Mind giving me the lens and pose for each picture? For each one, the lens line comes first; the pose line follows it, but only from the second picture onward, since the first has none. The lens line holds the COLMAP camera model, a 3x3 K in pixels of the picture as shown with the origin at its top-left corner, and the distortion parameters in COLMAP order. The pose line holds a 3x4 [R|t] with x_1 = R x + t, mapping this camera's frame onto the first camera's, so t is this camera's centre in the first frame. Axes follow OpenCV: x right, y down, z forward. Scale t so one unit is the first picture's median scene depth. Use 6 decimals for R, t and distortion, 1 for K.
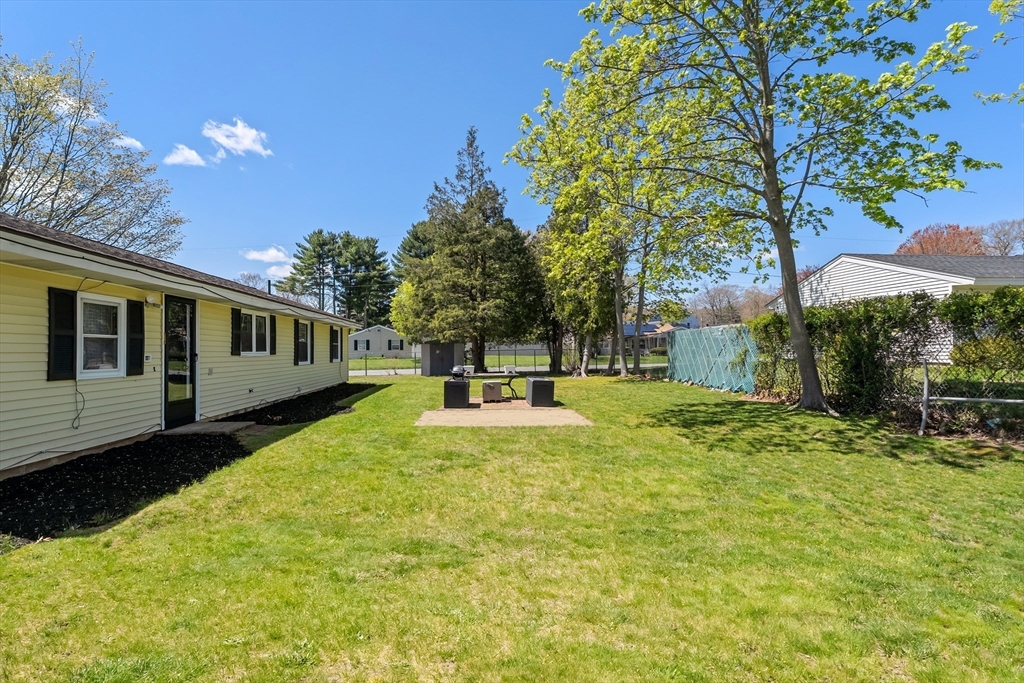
lens RADIAL K [[464.9, 0, 508.1], [0, 464.9, 339.2], [0, 0, 1]] dist [-0.015031, -0.000061]
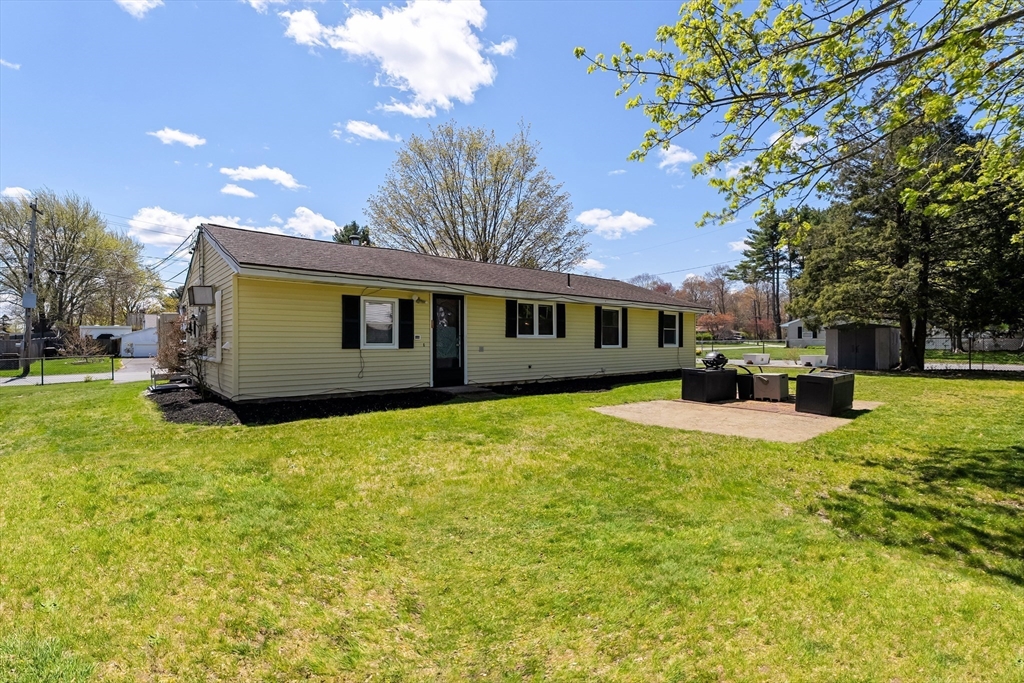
lens RADIAL K [[455.8, 0, 512.0], [0, 455.8, 341.5], [0, 0, 1]] dist [-0.000425, 0.000002]
pose [[0.583014, 0.009735, -0.812404, 0.417455], [0.014605, 0.999641, 0.022460, 0.018289], [0.812331, -0.024960, 0.582663, 0.272346]]
